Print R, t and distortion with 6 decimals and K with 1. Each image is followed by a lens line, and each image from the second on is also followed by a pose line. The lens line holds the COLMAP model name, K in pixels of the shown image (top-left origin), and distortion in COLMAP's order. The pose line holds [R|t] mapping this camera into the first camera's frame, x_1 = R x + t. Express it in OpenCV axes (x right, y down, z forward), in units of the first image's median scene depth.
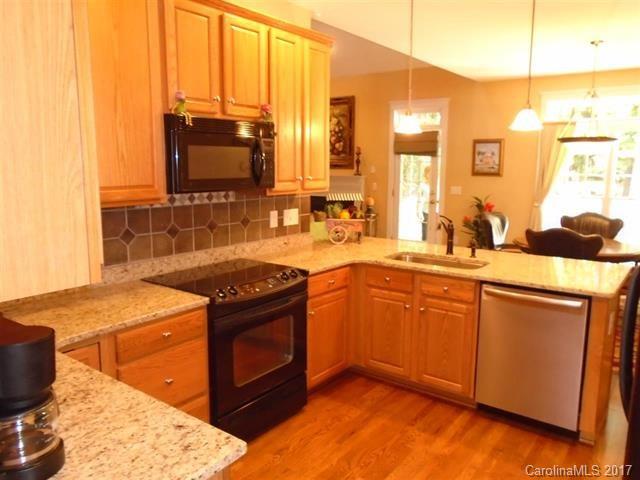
lens RADIAL K [[508.0, 0, 321.3], [0, 508.0, 237.2], [0, 0, 1]] dist [-0.000577, 0.005410]
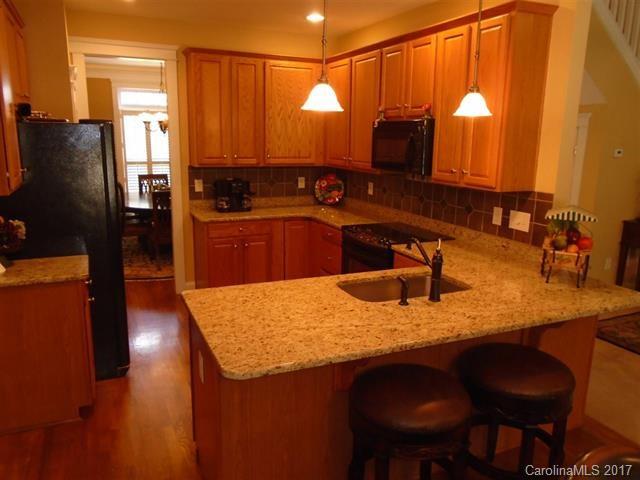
lens RADIAL K [[508.0, 0, 320.2], [0, 508.0, 241.0], [0, 0, 1]] dist [-0.000577, 0.005410]
pose [[-0.474264, 0.171384, -0.863540, 0.881468], [-0.151334, 0.950399, 0.271737, -0.197151], [0.867279, 0.259557, -0.424803, 1.119726]]
